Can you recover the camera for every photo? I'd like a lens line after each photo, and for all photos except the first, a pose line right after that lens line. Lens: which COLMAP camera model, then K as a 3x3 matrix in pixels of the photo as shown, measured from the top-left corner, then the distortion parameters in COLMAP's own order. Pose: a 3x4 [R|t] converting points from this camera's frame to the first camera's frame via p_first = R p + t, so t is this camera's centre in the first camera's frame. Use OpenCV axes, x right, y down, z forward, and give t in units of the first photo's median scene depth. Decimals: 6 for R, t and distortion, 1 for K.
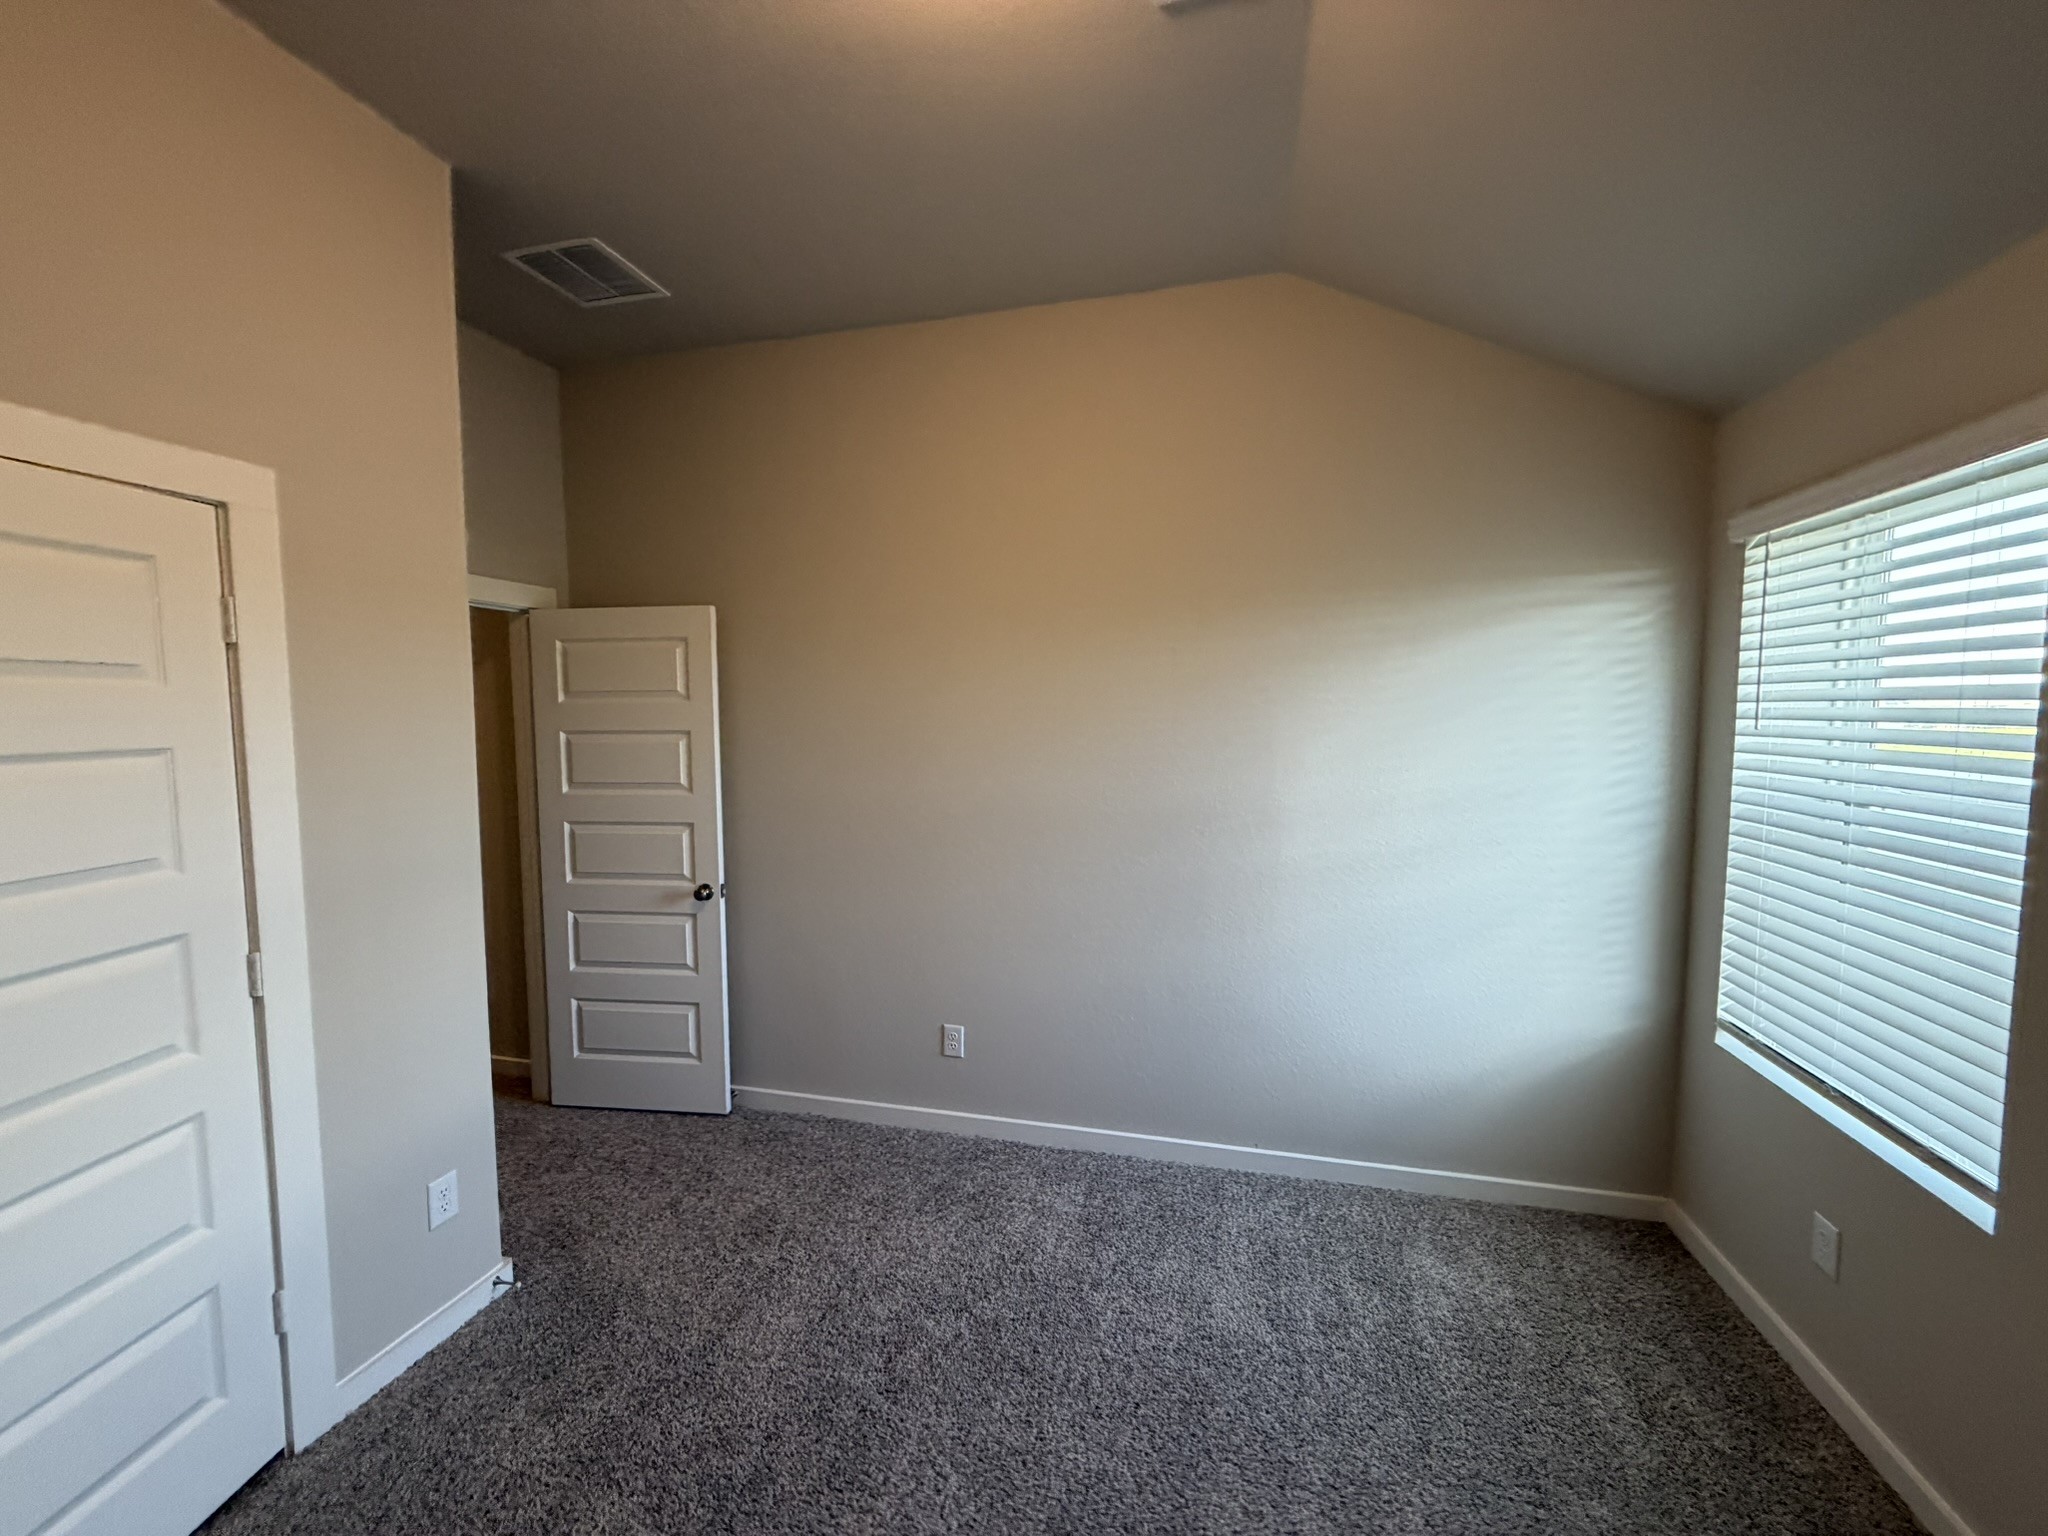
lens RADIAL K [[816.1, 0, 1028.0], [0, 816.1, 766.4], [0, 0, 1]] dist [0.000847, 0.001050]
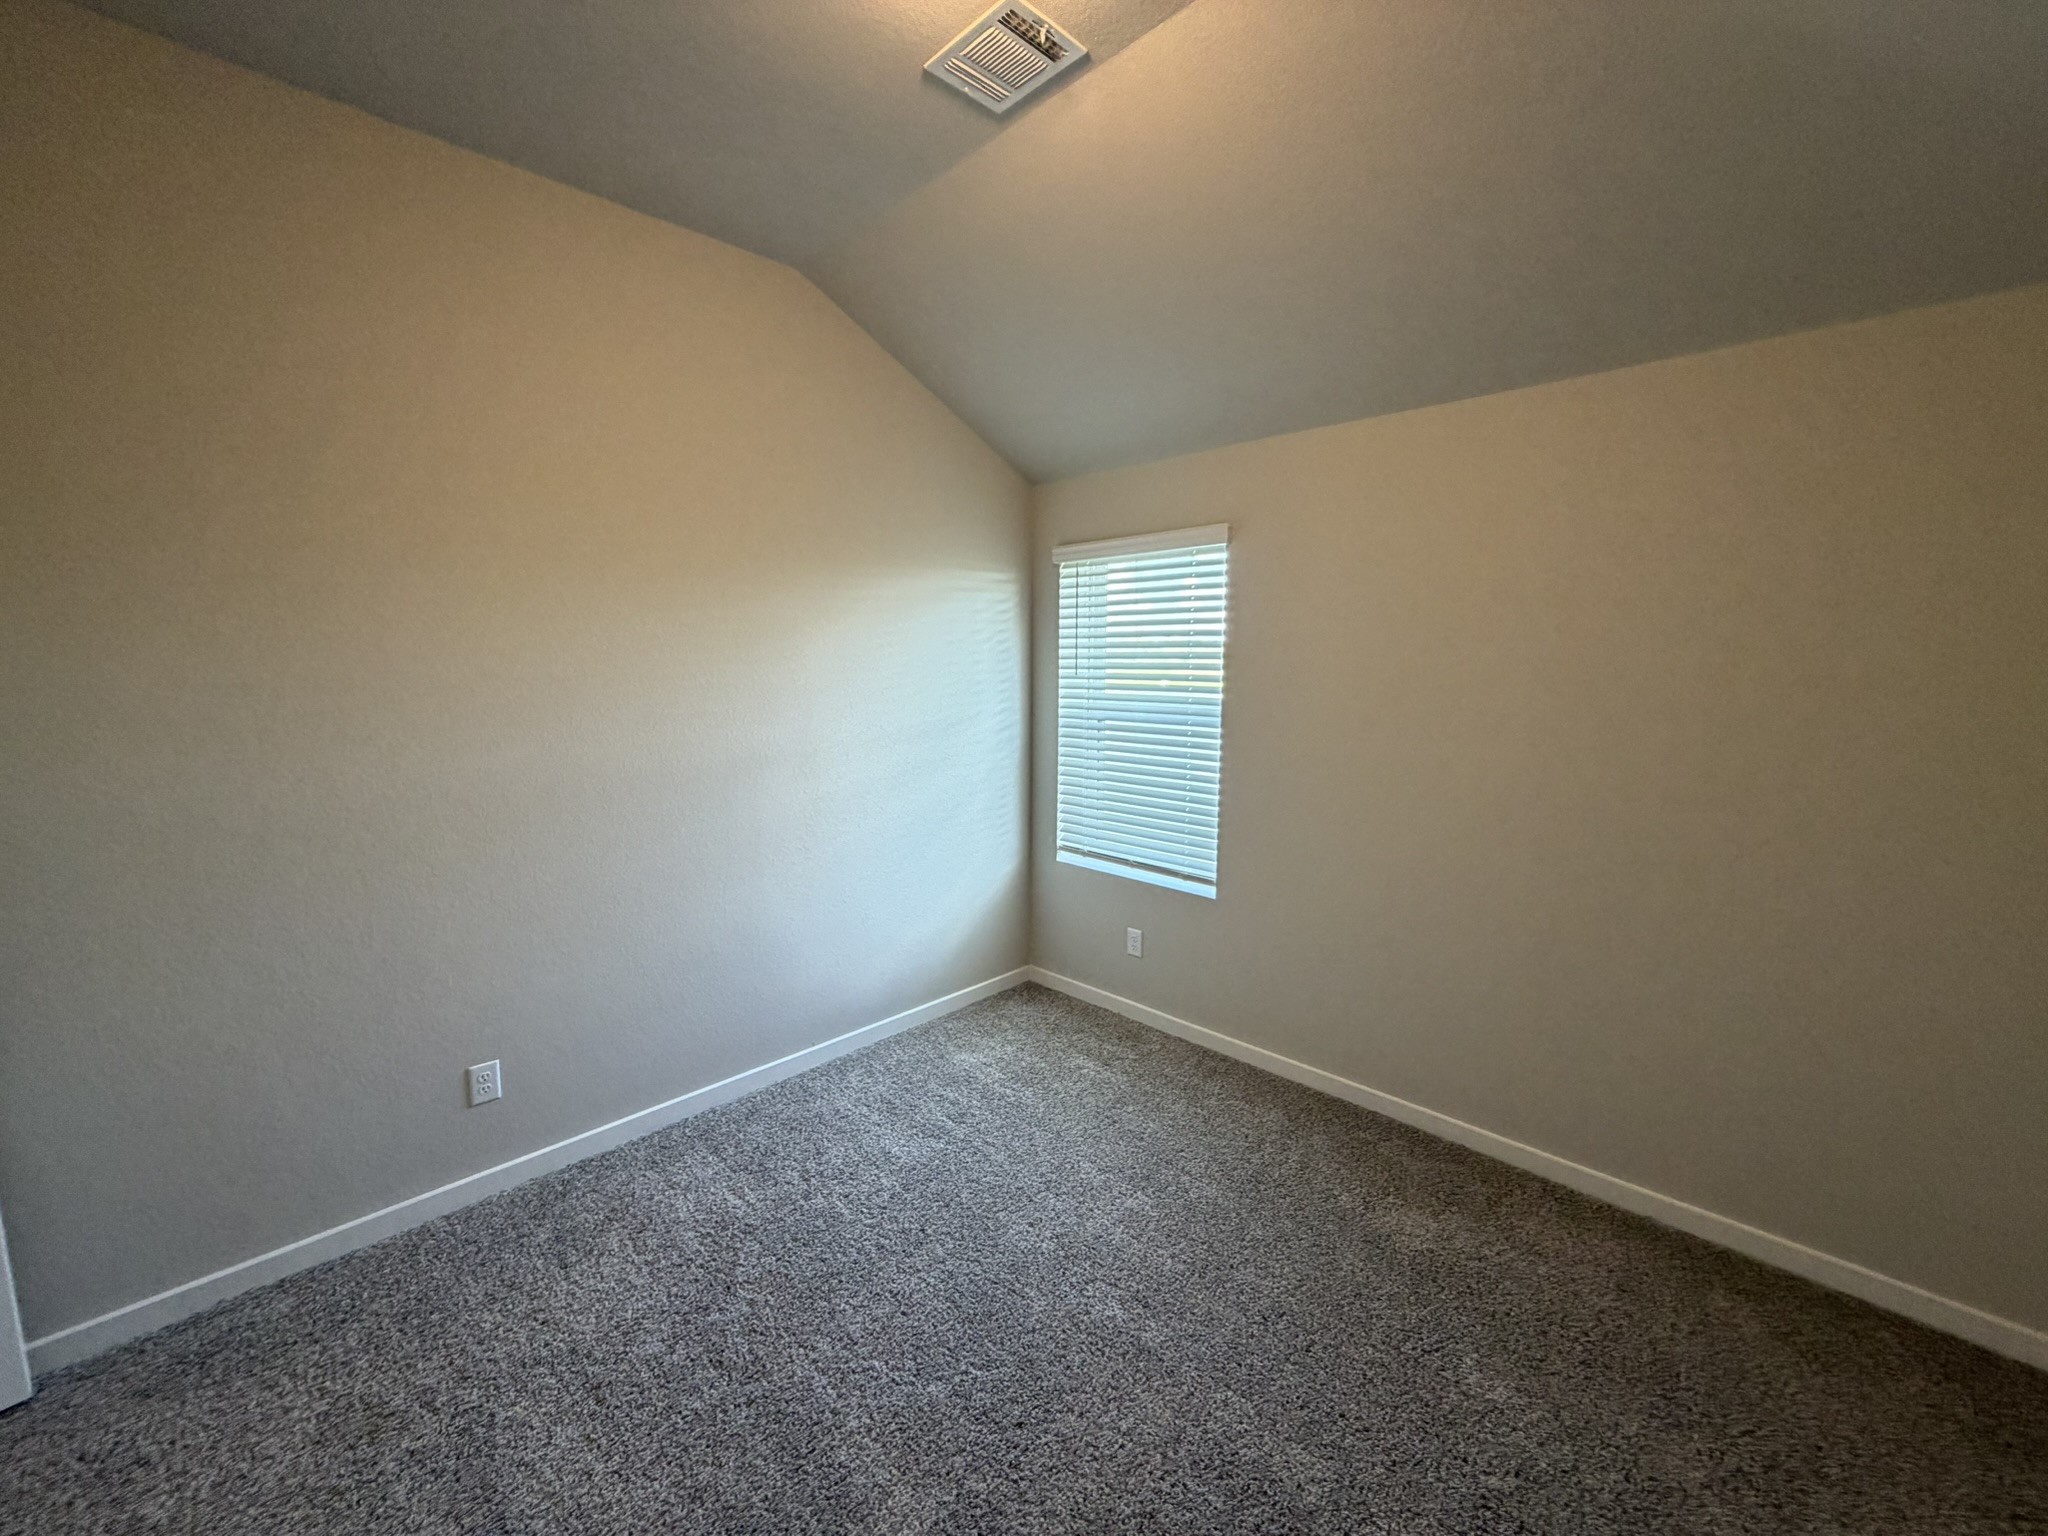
lens RADIAL K [[816.1, 0, 1018.6], [0, 816.1, 768.6], [0, 0, 1]] dist [0.000847, 0.001050]
pose [[0.516189, -0.112008, 0.849119, -0.615933], [0.056630, 0.993706, 0.096655, -0.020608], [-0.854600, -0.001807, 0.519283, 0.189287]]
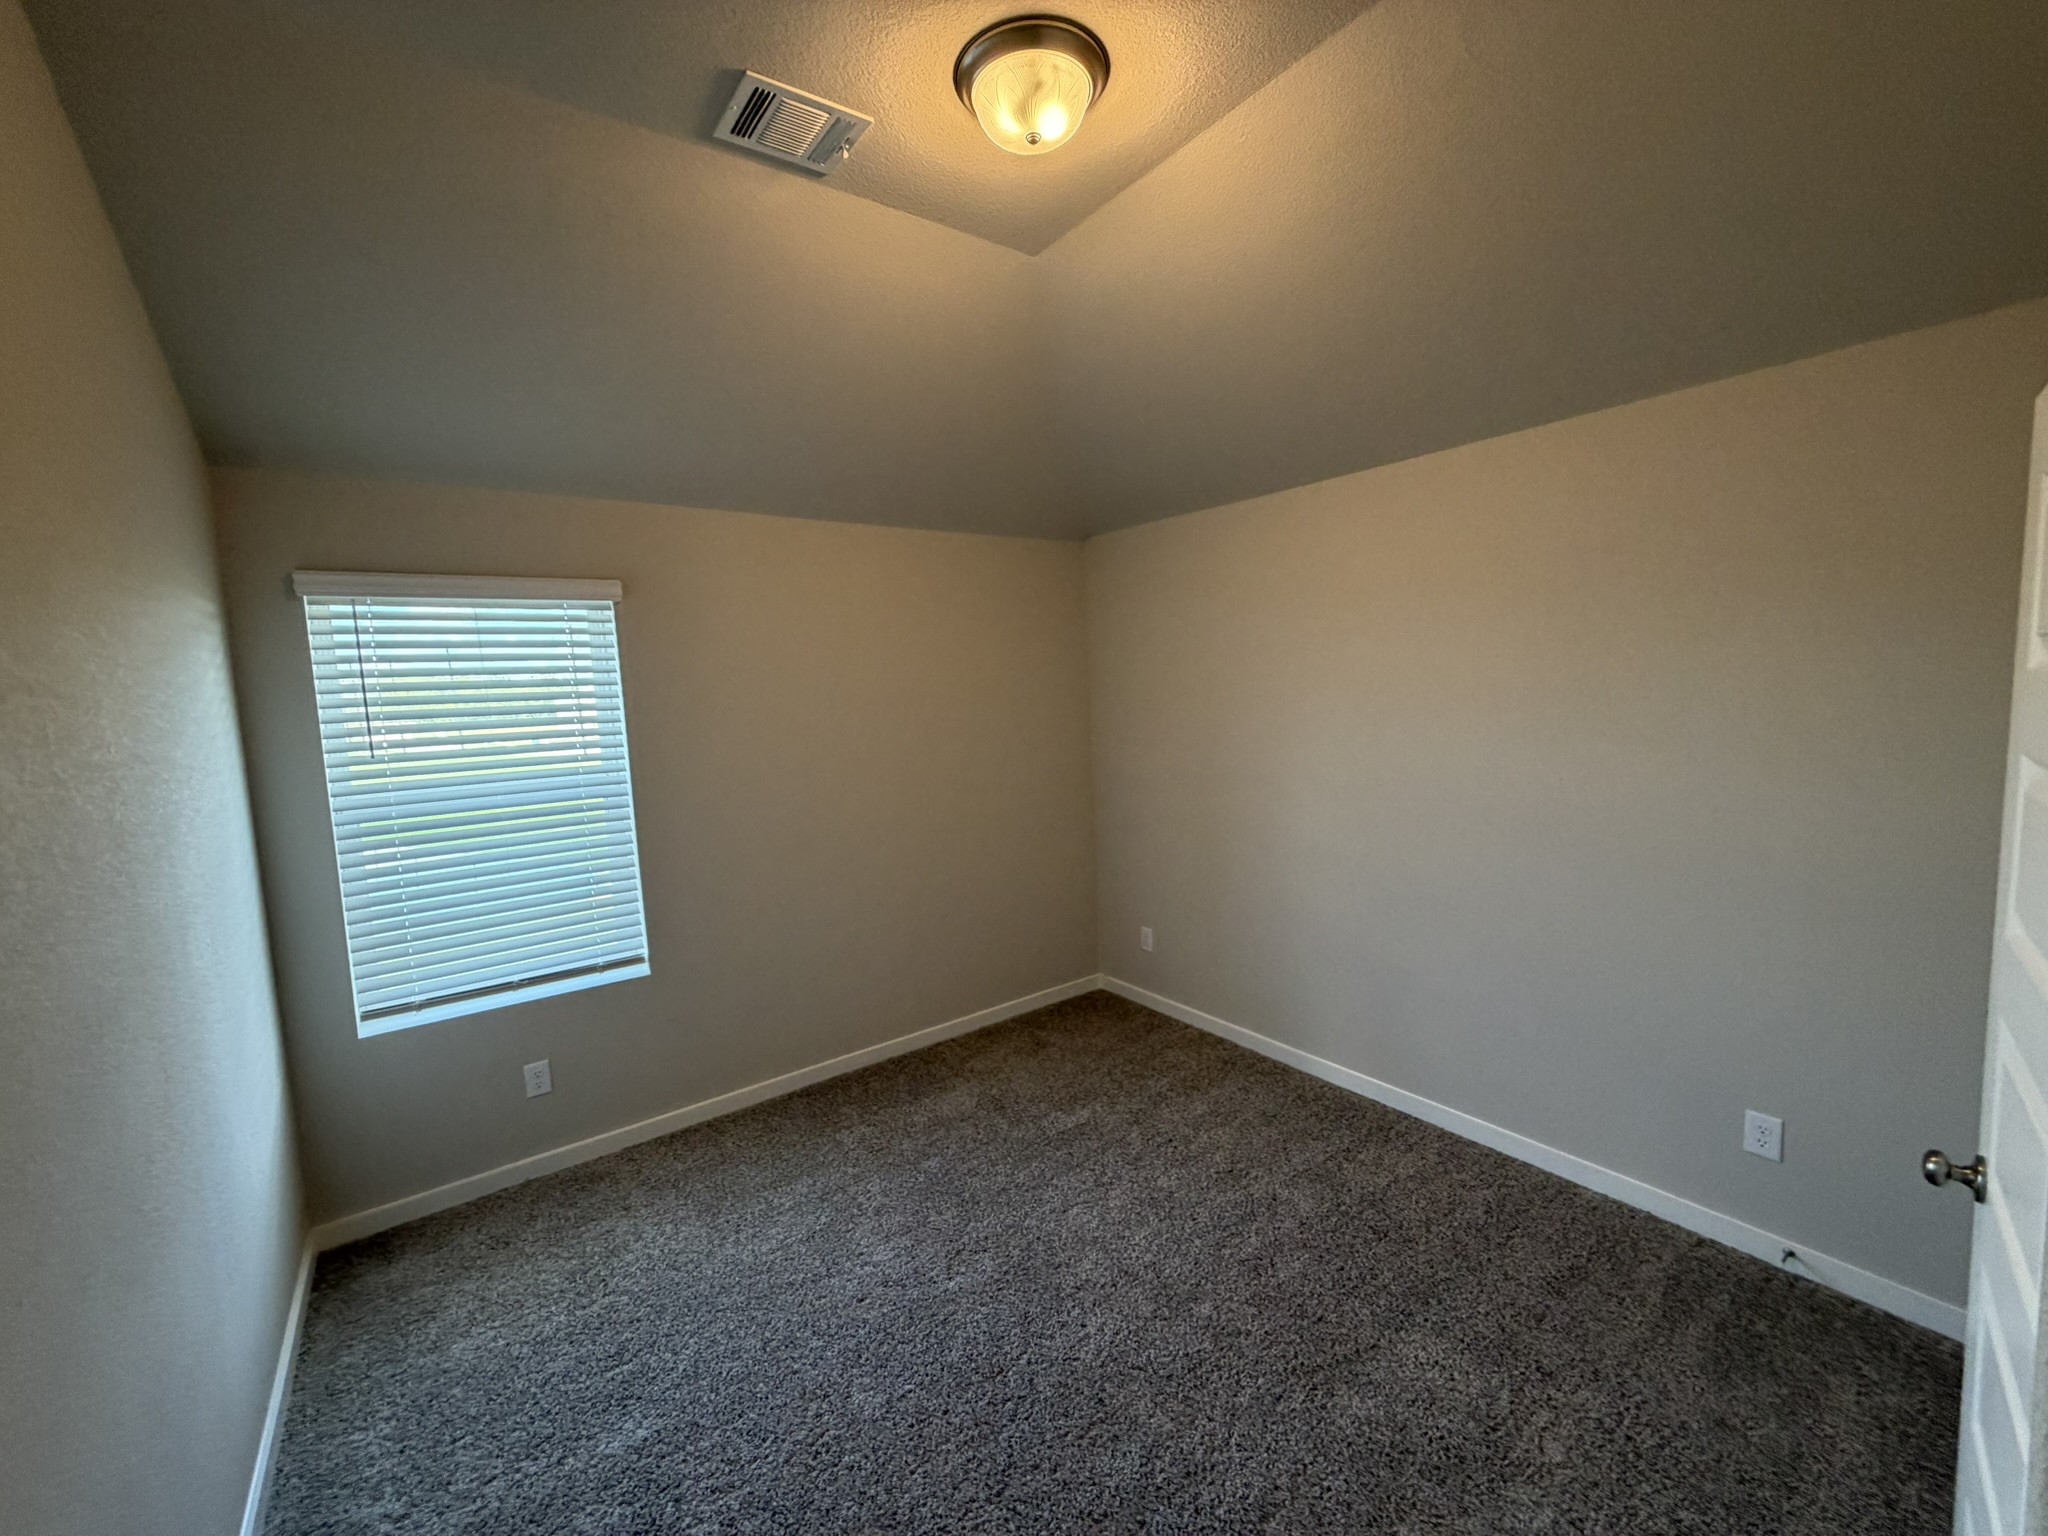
lens RADIAL K [[816.1, 0, 1012.7], [0, 816.1, 768.0], [0, 0, 1]] dist [0.000847, 0.001050]
pose [[-0.773929, -0.029006, 0.632608, -0.554524], [0.080966, 0.986220, 0.144272, -0.118412], [-0.628076, 0.162876, -0.760916, 1.228573]]
